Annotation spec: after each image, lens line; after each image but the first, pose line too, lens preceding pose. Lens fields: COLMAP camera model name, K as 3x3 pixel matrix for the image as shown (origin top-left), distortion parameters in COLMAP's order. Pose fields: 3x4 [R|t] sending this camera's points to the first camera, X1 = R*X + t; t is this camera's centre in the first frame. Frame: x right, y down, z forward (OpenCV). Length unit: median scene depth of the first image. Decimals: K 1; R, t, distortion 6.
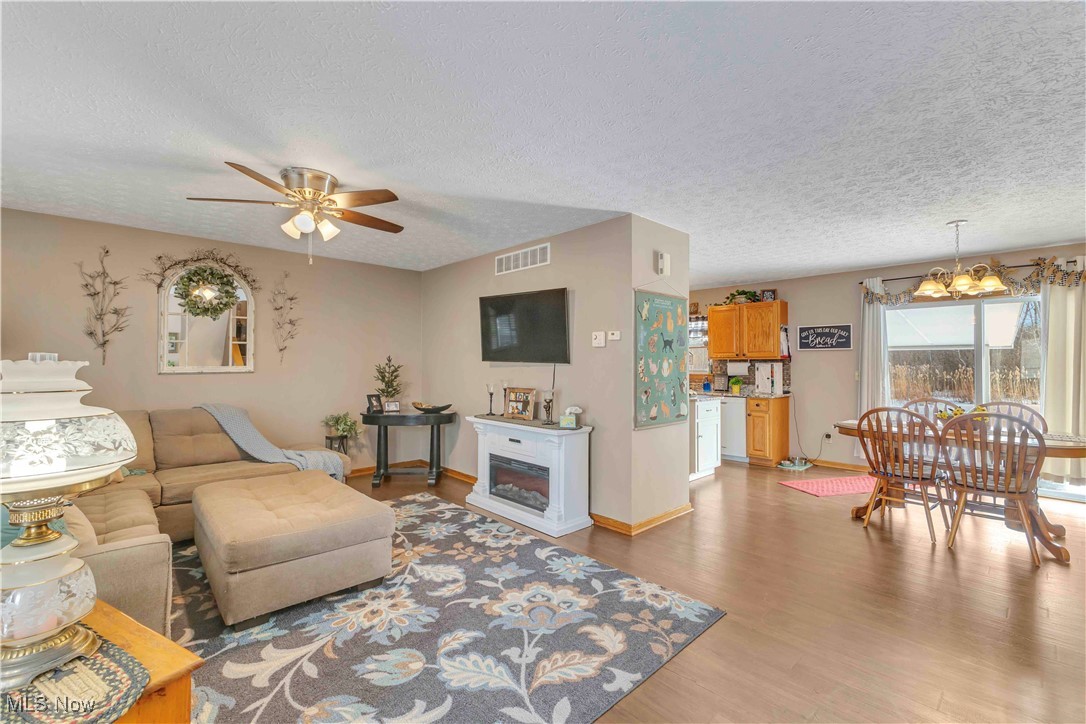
lens RADIAL K [[471.9, 0, 541.2], [0, 471.9, 357.9], [0, 0, 1]] dist [0.002693, 0.000033]
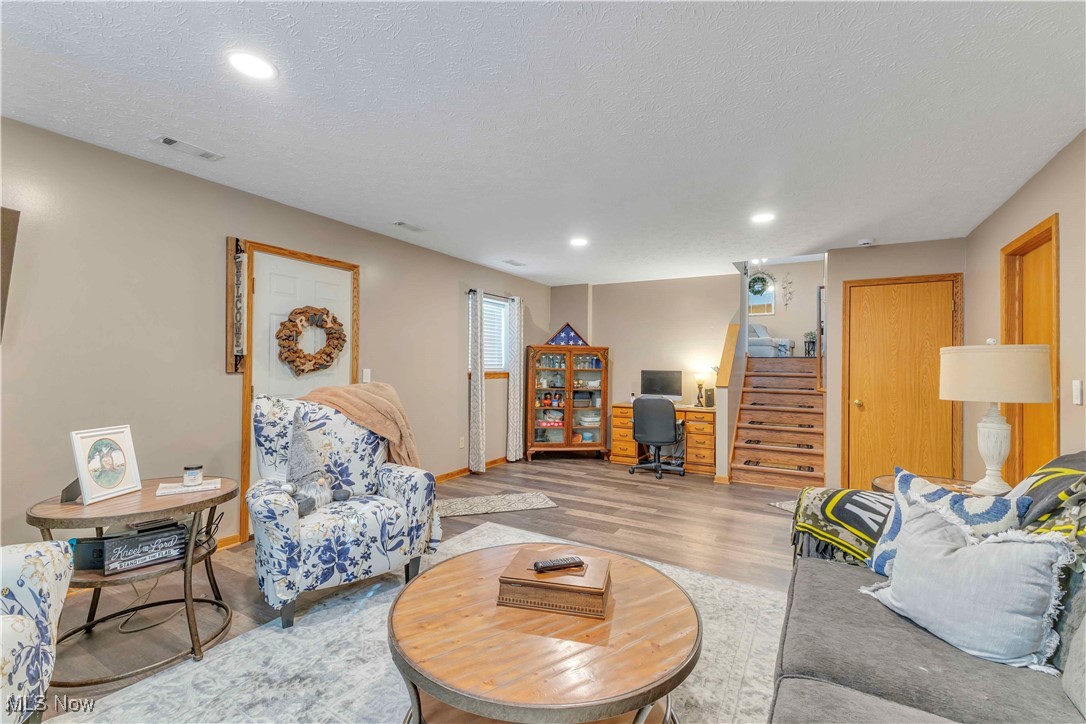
lens RADIAL K [[471.9, 0, 542.4], [0, 471.9, 361.8], [0, 0, 1]] dist [0.002693, 0.000033]
pose [[0.270491, -0.008155, -0.962688, 1.552514], [0.006095, 0.999959, -0.006758, 0.305228], [0.962703, -0.004039, 0.270530, -0.918255]]
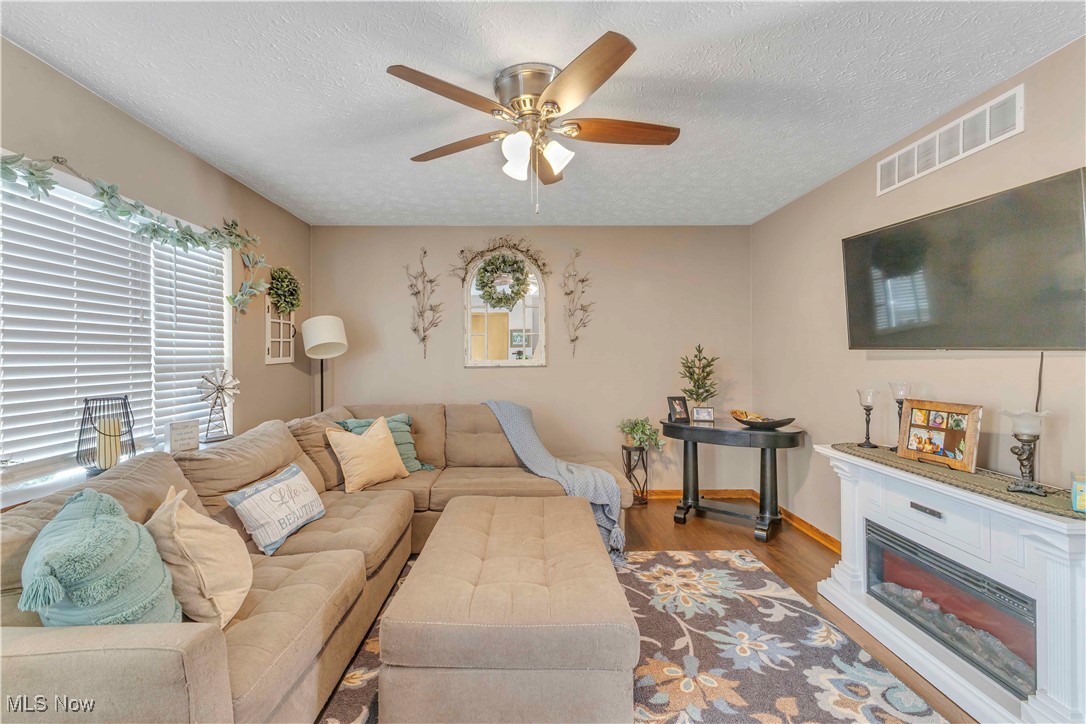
lens RADIAL K [[465.4, 0, 538.6], [0, 465.4, 354.8], [0, 0, 1]] dist [0.019736, -0.001628]
pose [[0.734965, -0.009585, -0.678038, -0.016693], [0.015480, 0.999877, 0.002646, 0.006566], [0.677929, -0.012440, 0.735022, 0.353080]]
